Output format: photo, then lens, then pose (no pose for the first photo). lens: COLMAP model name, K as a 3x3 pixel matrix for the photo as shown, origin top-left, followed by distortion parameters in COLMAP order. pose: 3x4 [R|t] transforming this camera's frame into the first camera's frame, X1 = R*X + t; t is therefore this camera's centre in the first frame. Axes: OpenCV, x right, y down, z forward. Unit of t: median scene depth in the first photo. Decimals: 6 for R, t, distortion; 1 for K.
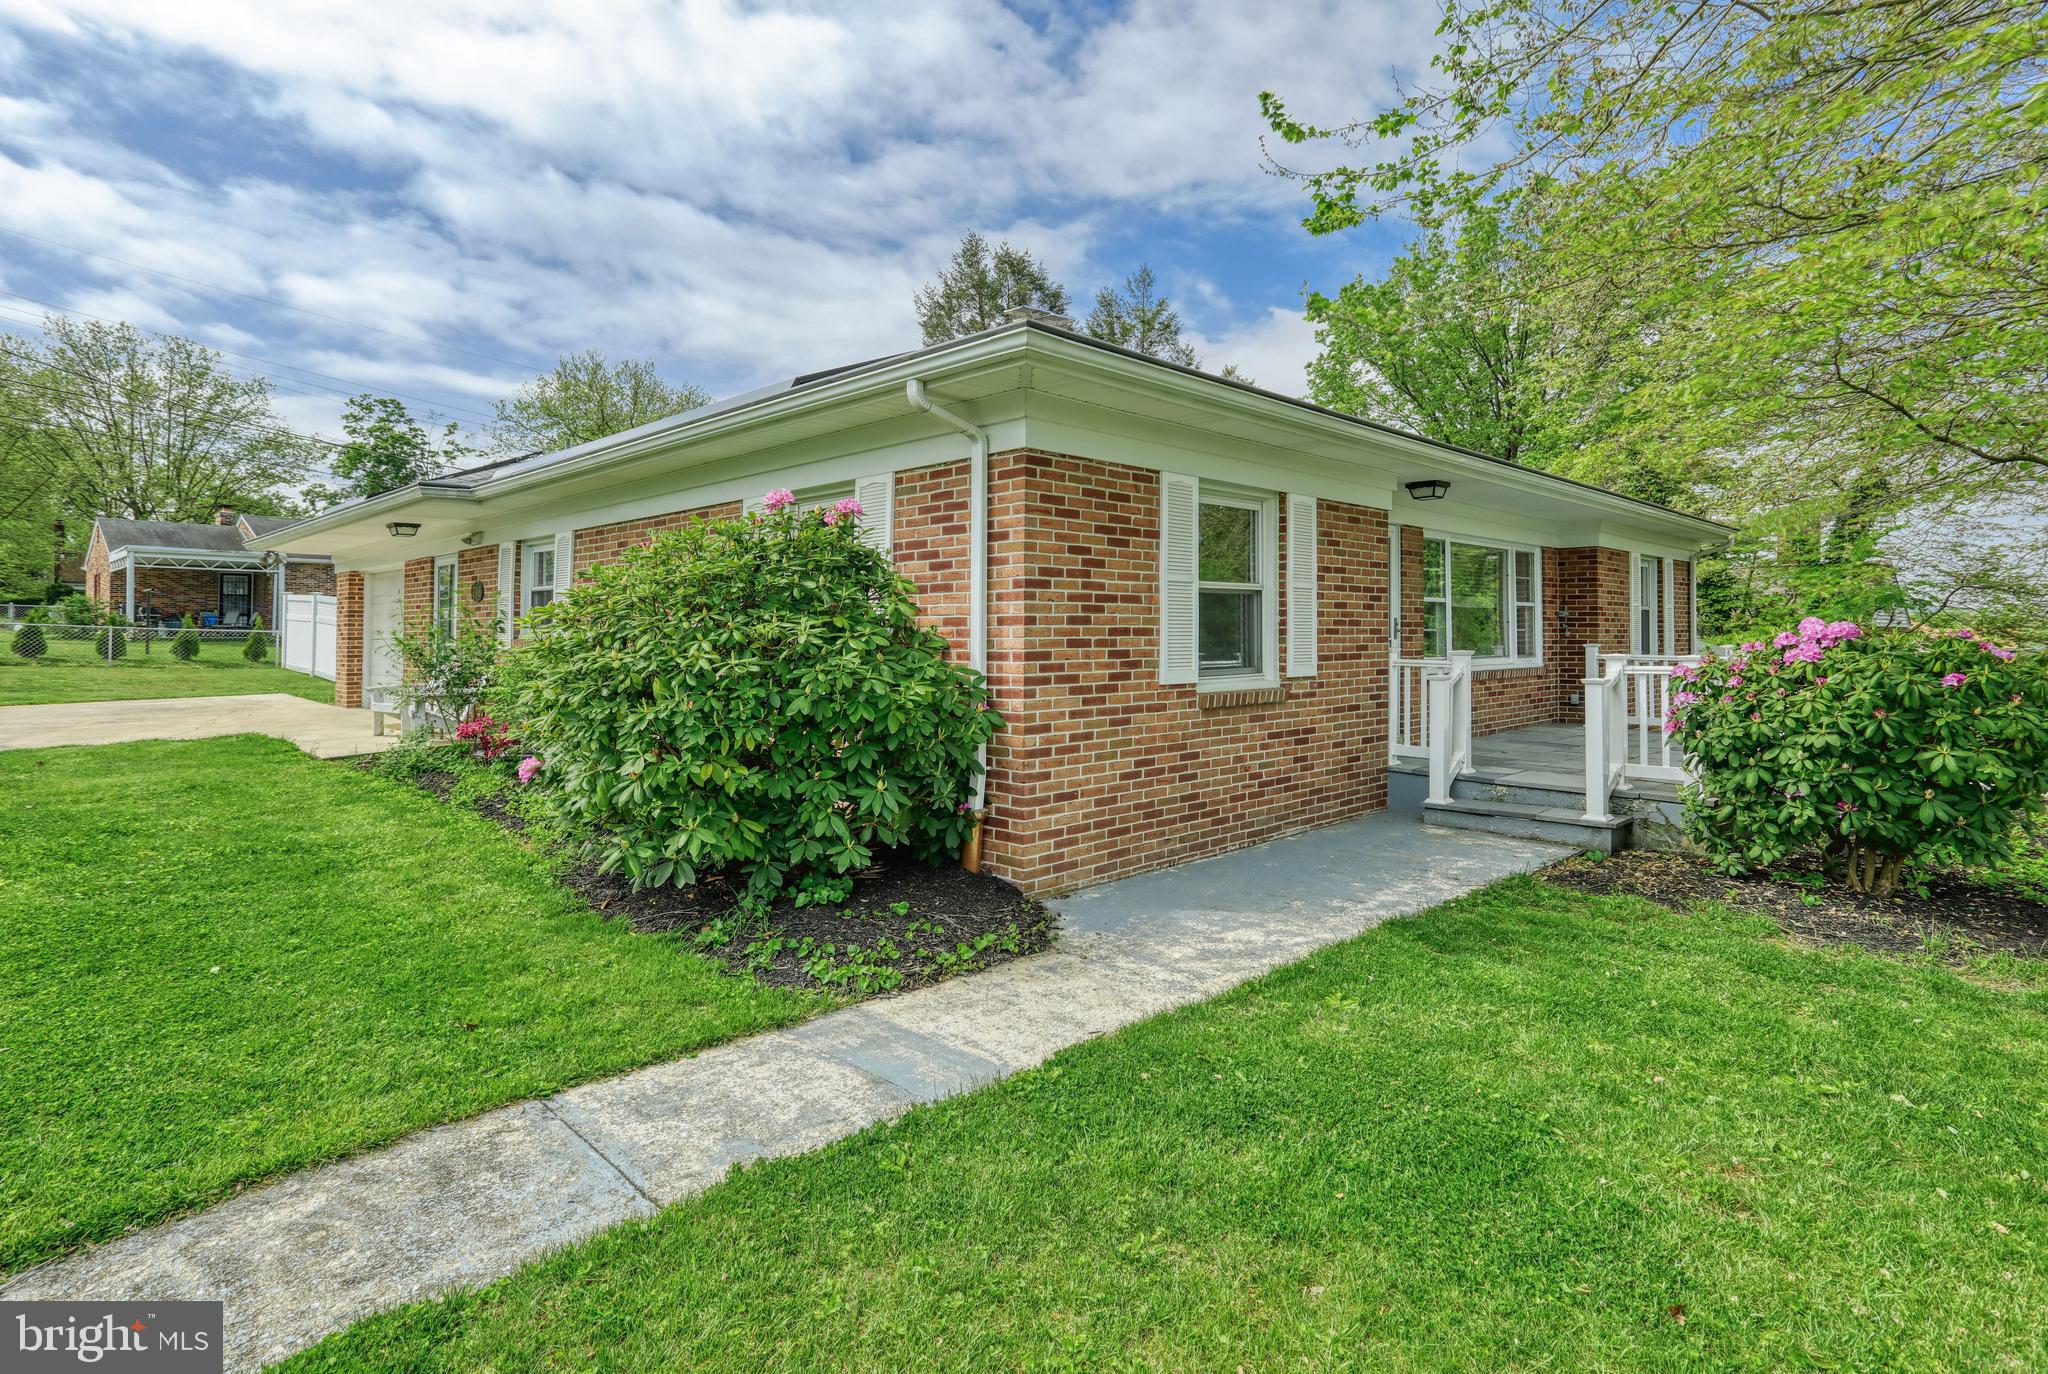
lens RADIAL K [[943.5, 0, 1051.1], [0, 943.5, 628.5], [0, 0, 1]] dist [-0.000878, 0.020462]
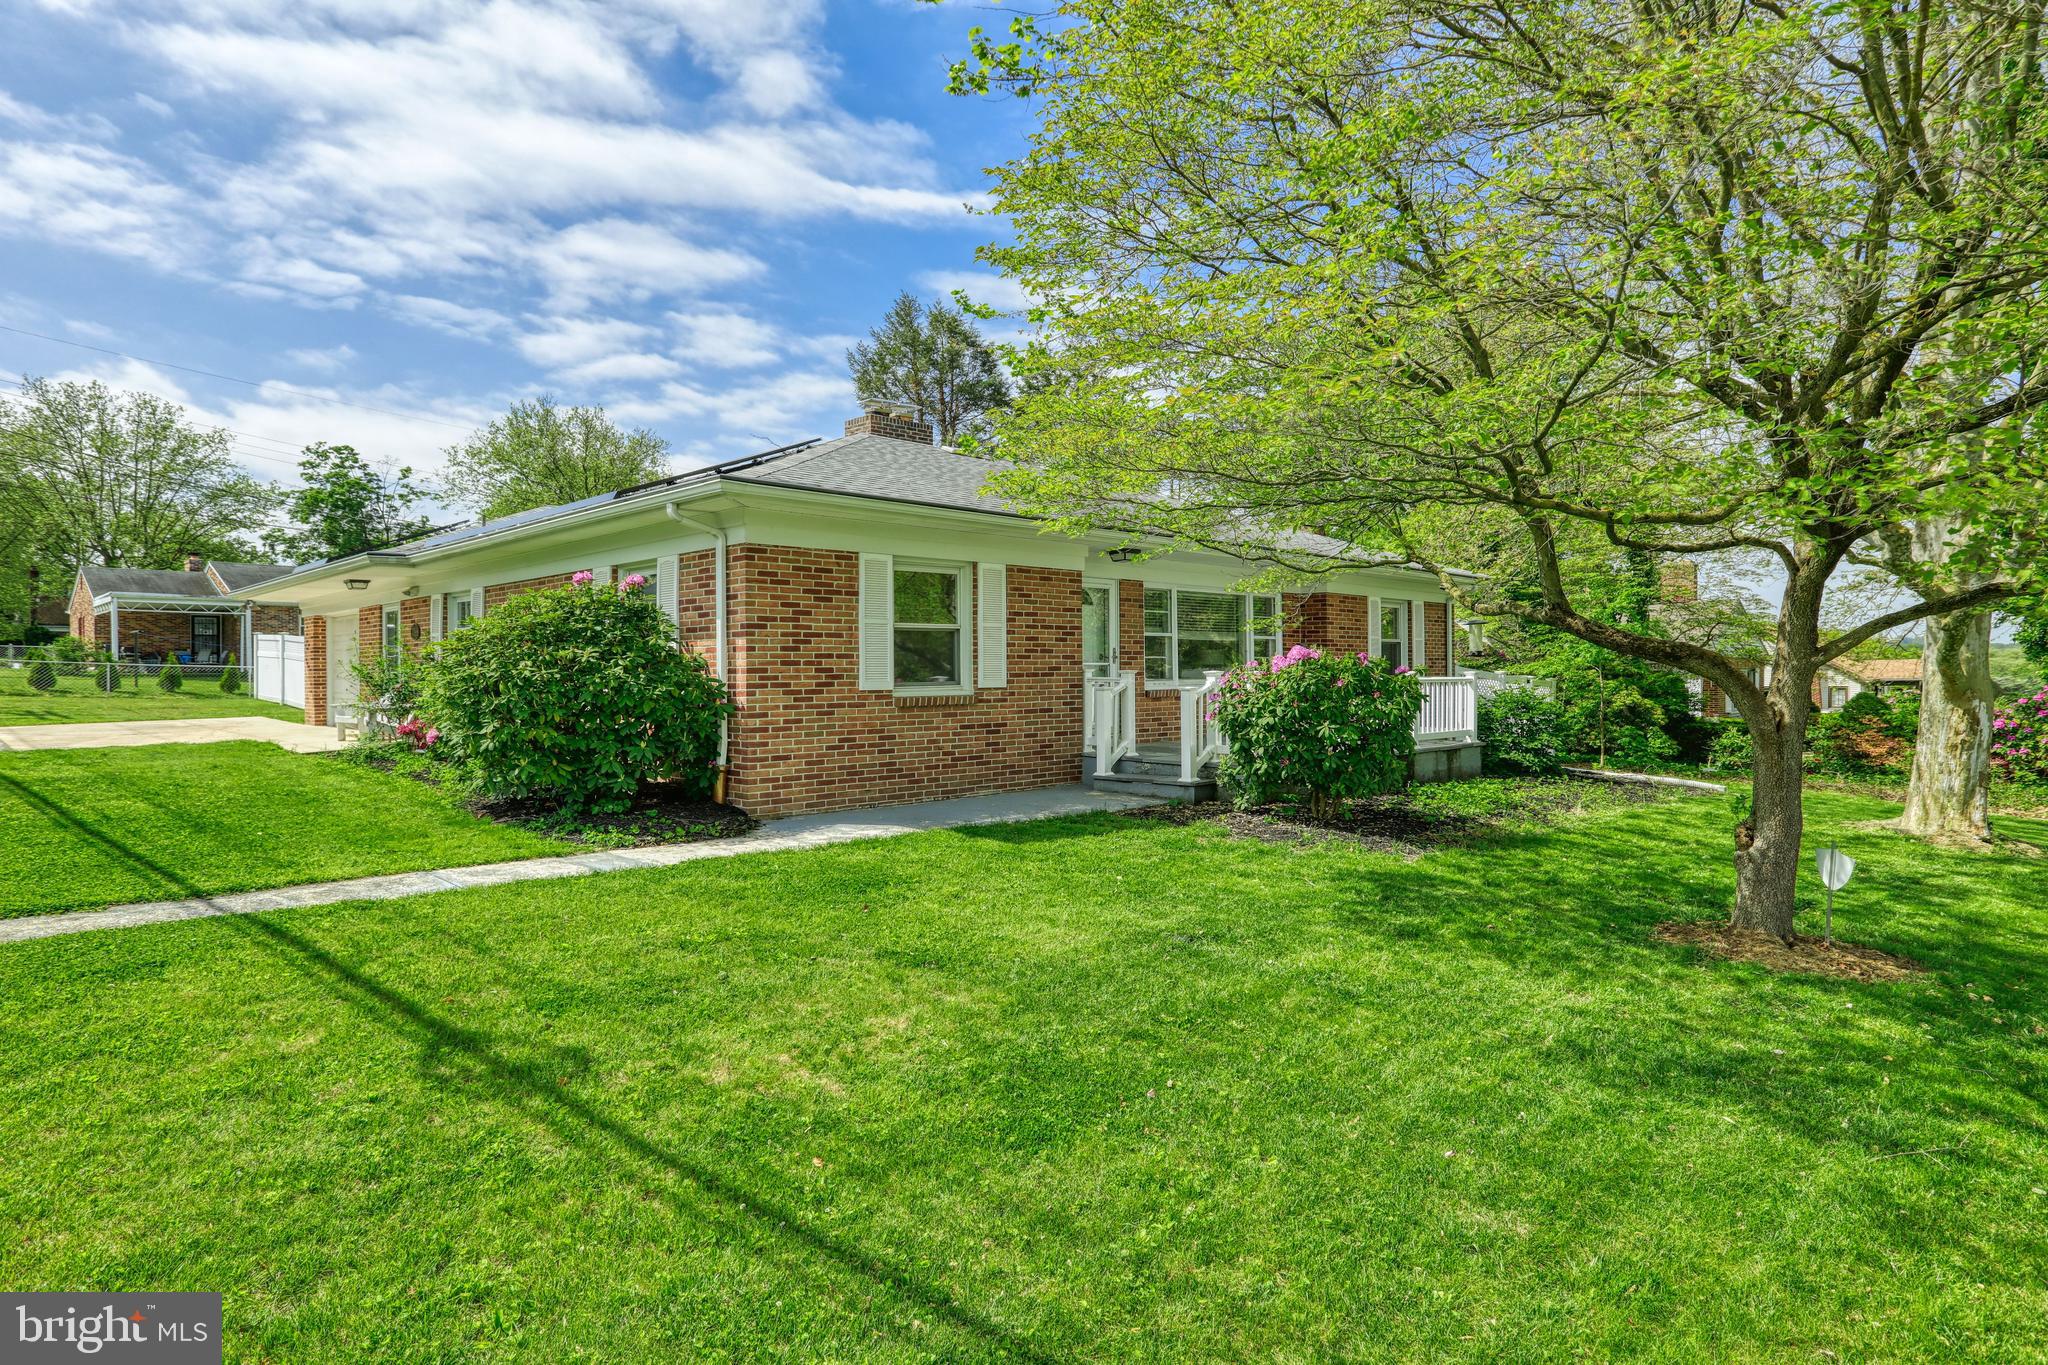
lens RADIAL K [[1001.1, 0, 1164.6], [0, 1001.1, 691.0], [0, 0, 1]] dist [-0.042612, 0.014451]
pose [[0.996380, -0.008052, 0.084628, 0.447607], [0.005901, 0.999654, 0.025635, 0.020278], [-0.084806, -0.025043, 0.996083, -0.637212]]
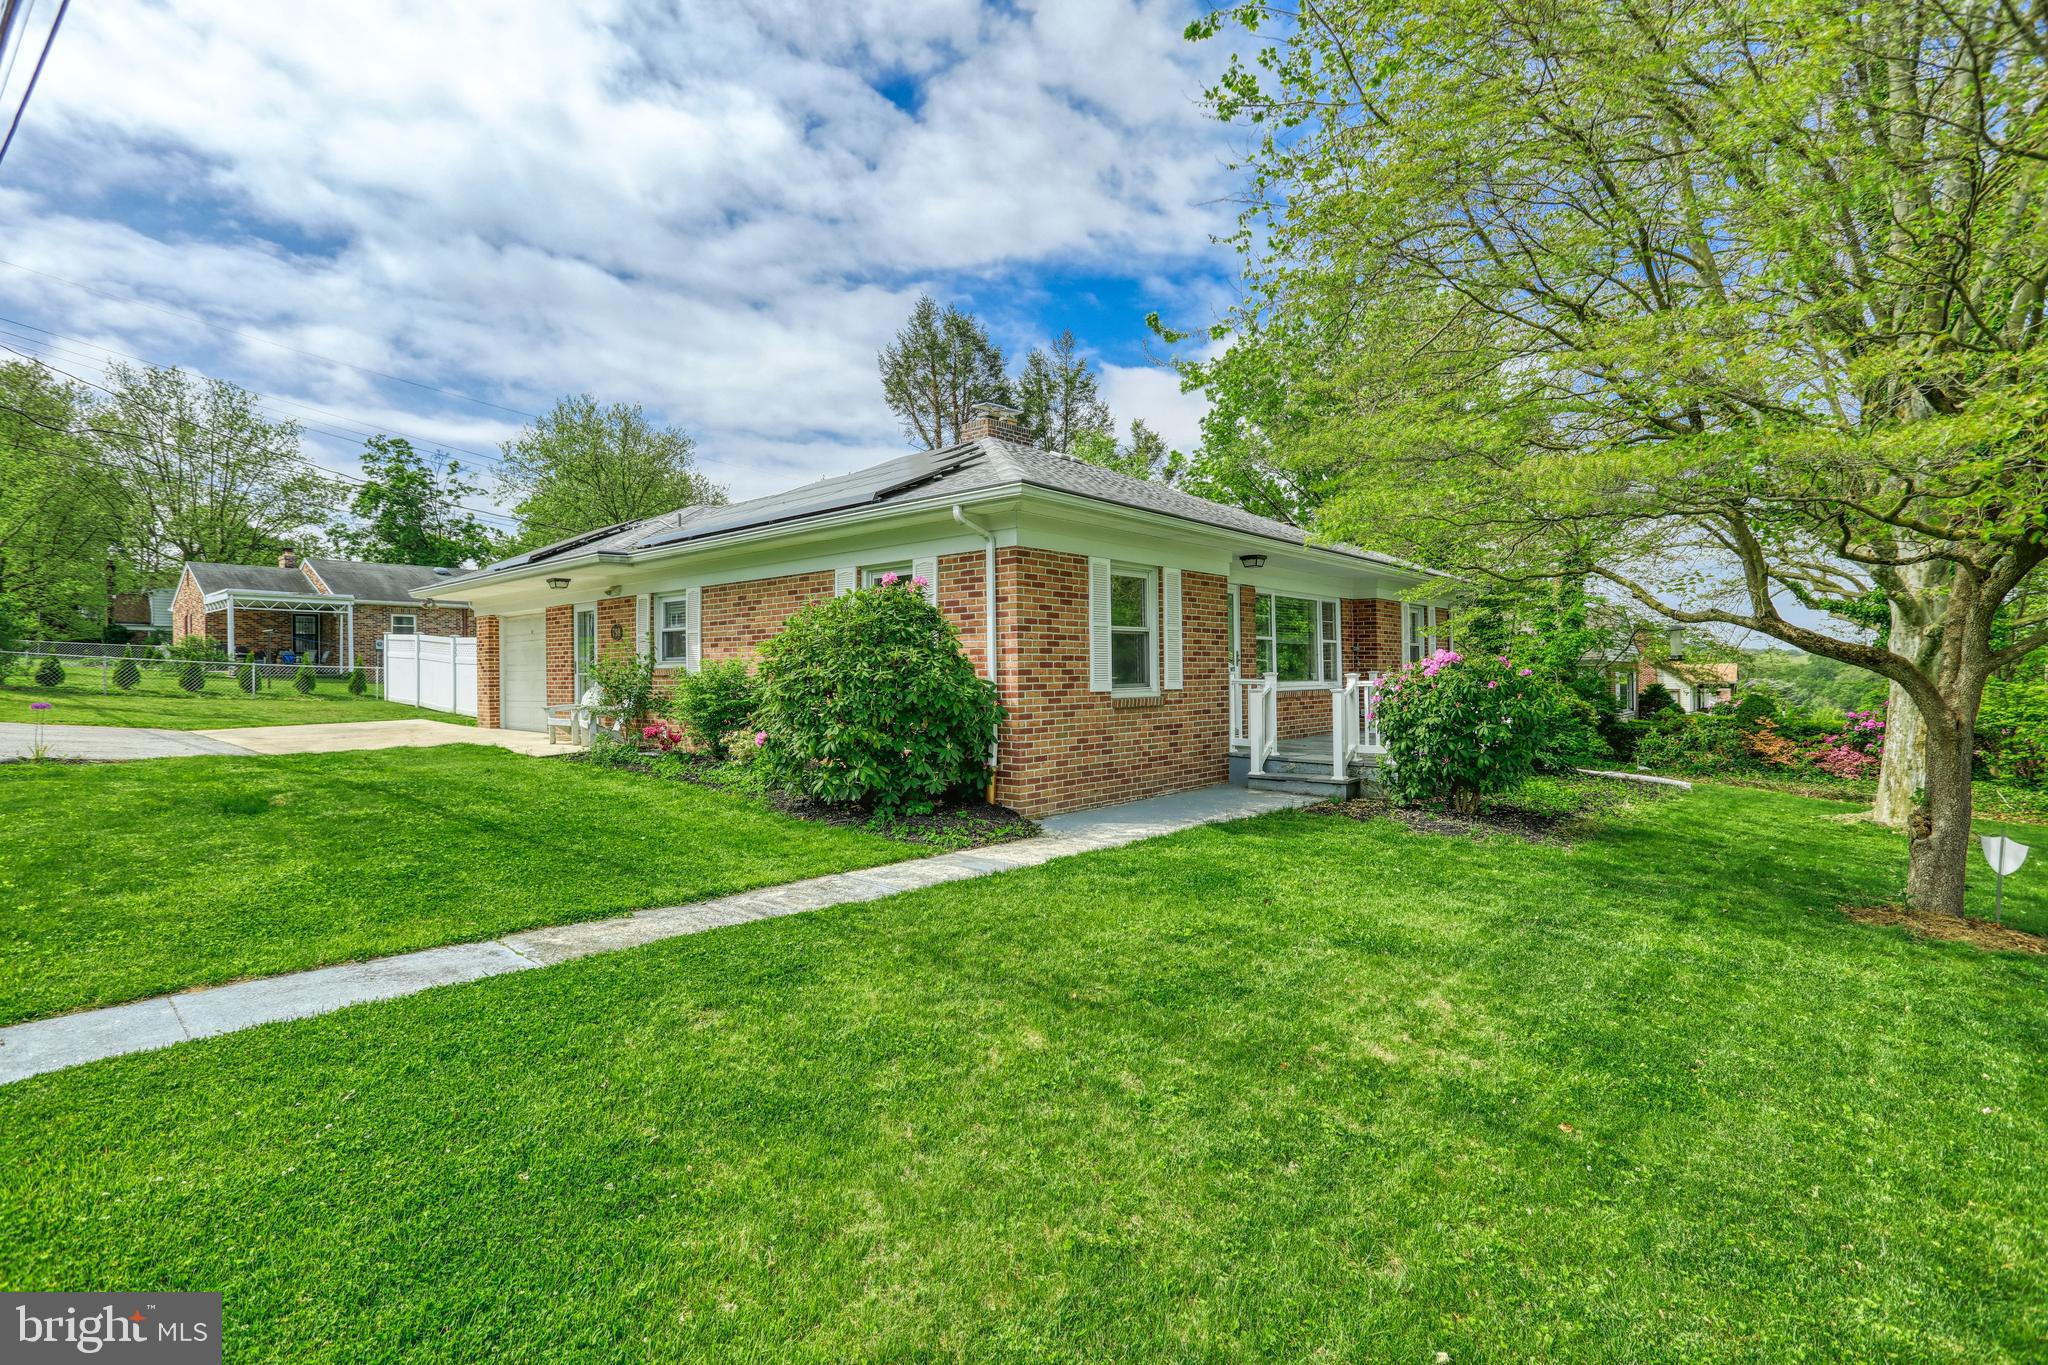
lens RADIAL K [[1005.6, 0, 1028.9], [0, 1005.6, 682.1], [0, 0, 1]] dist [-0.048096, 0.030215]
pose [[0.988710, -0.006899, 0.149685, -0.223727], [0.004792, 0.999884, 0.014434, 0.017223], [-0.149767, -0.013554, 0.988628, -0.608901]]
